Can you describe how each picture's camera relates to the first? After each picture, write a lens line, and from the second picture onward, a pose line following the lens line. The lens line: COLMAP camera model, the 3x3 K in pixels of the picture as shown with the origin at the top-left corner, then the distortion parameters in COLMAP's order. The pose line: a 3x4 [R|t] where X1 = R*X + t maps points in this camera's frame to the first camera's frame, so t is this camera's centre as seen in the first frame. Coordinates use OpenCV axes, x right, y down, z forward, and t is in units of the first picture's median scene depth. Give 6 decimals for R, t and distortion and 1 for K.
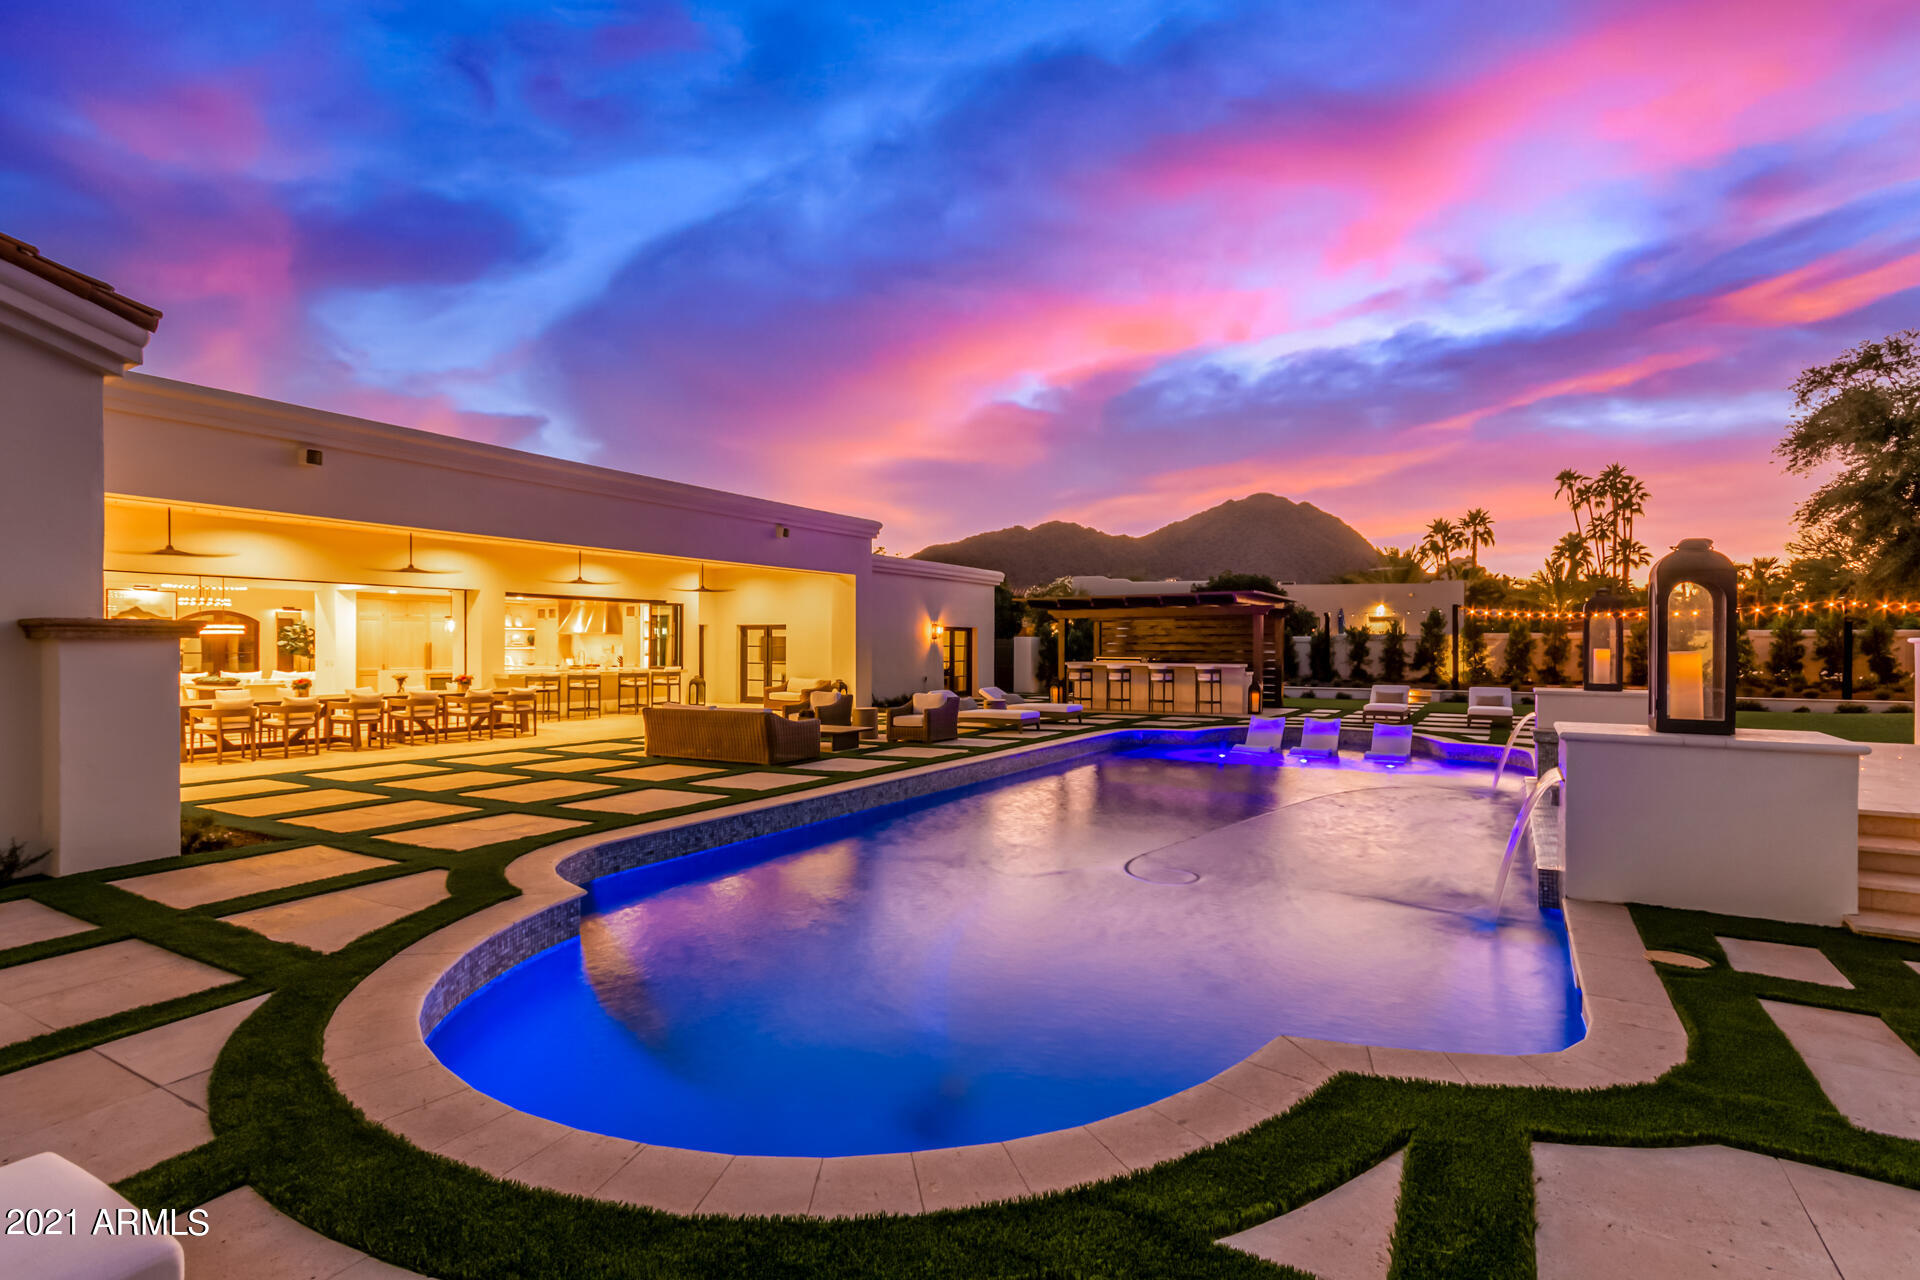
lens RADIAL K [[897.2, 0, 973.2], [0, 897.2, 648.2], [0, 0, 1]] dist [0.005169, 0.001112]
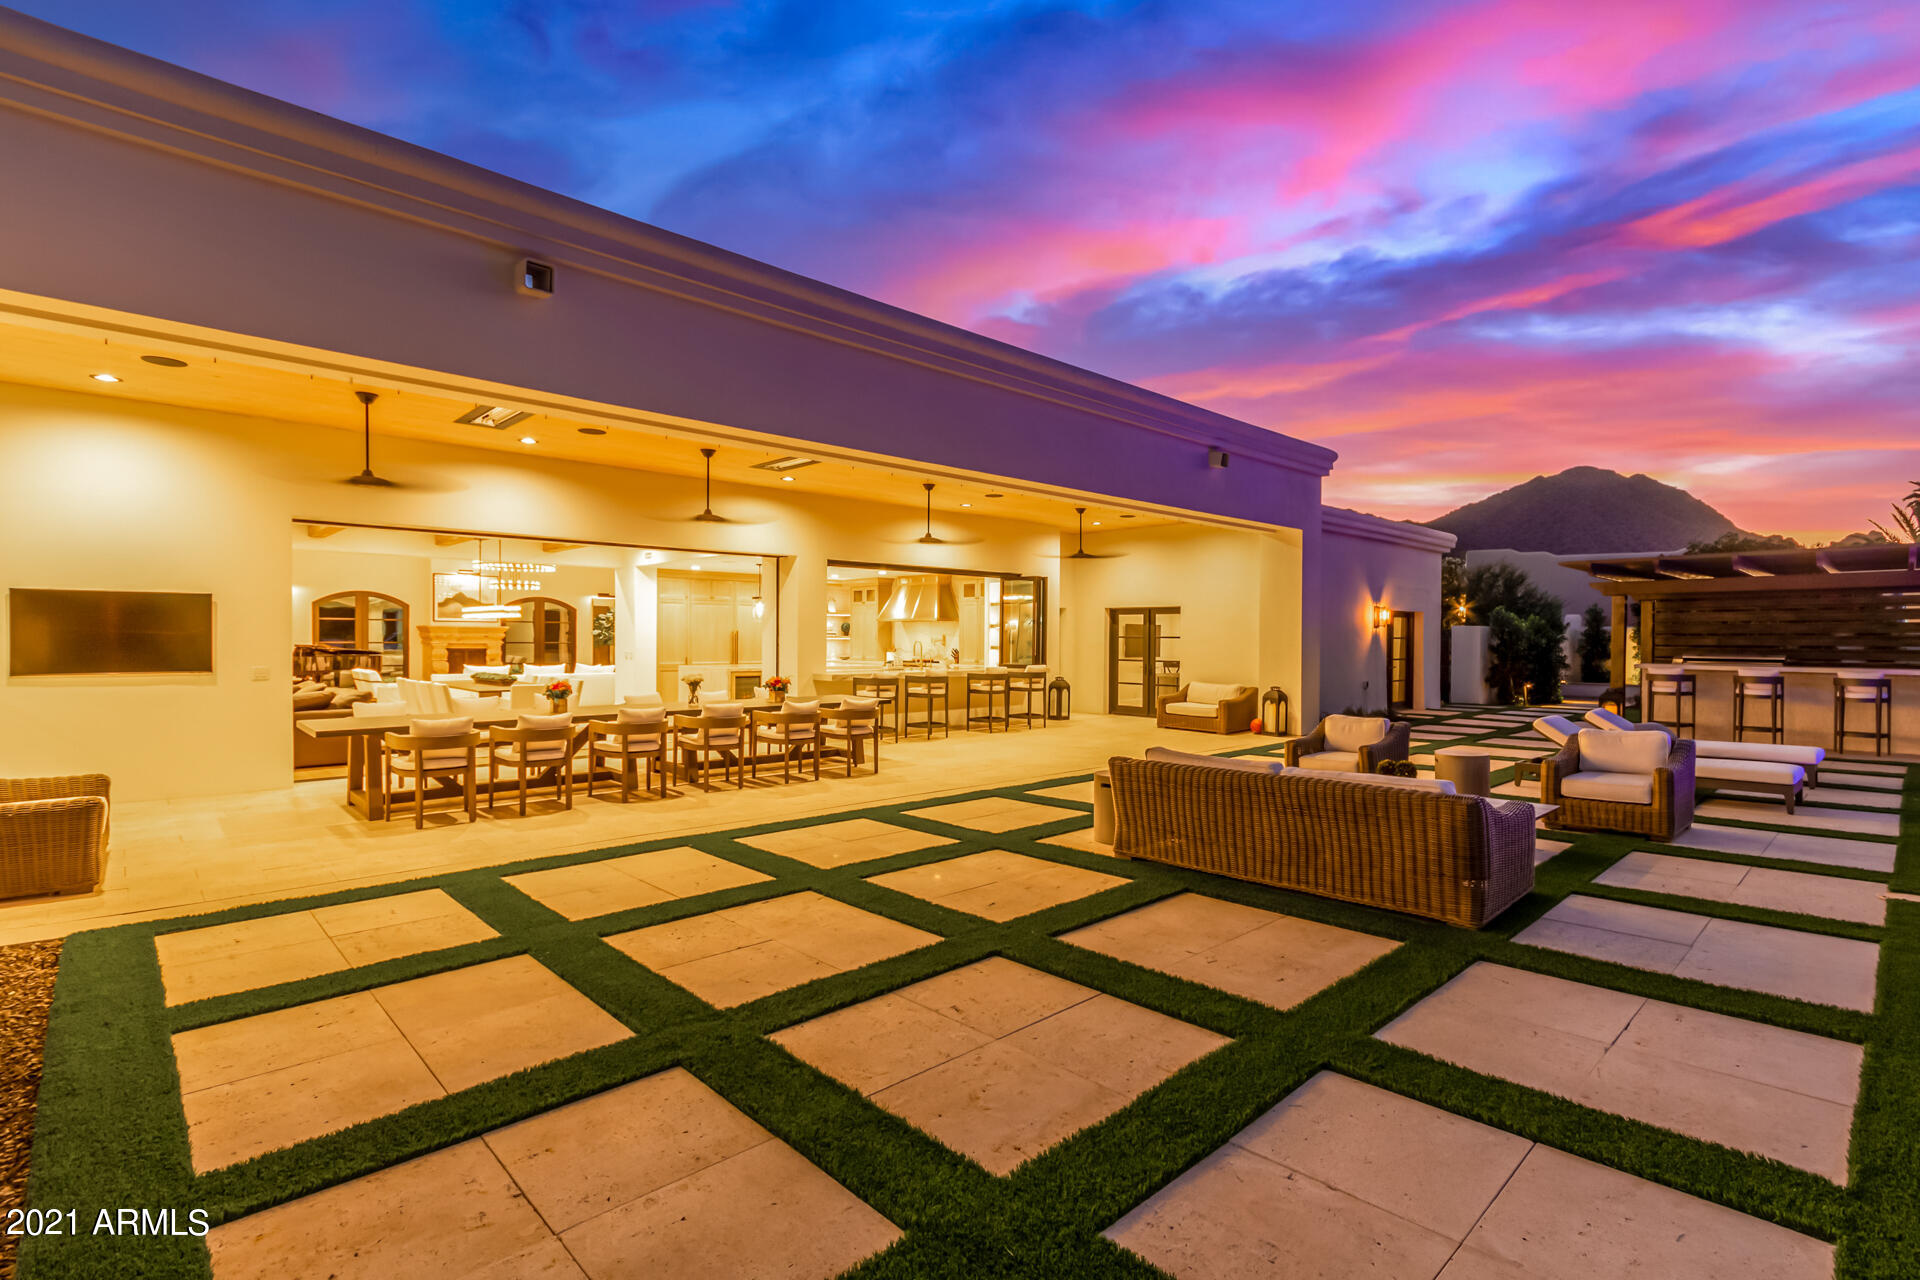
lens RADIAL K [[882.3, 0, 976.6], [0, 882.3, 644.6], [0, 0, 1]] dist [0.001176, -0.000081]
pose [[0.960504, 0.005419, -0.278214, -0.170777], [-0.004429, 0.999981, 0.004187, 0.001596], [0.278231, -0.002789, 0.960510, 0.289603]]
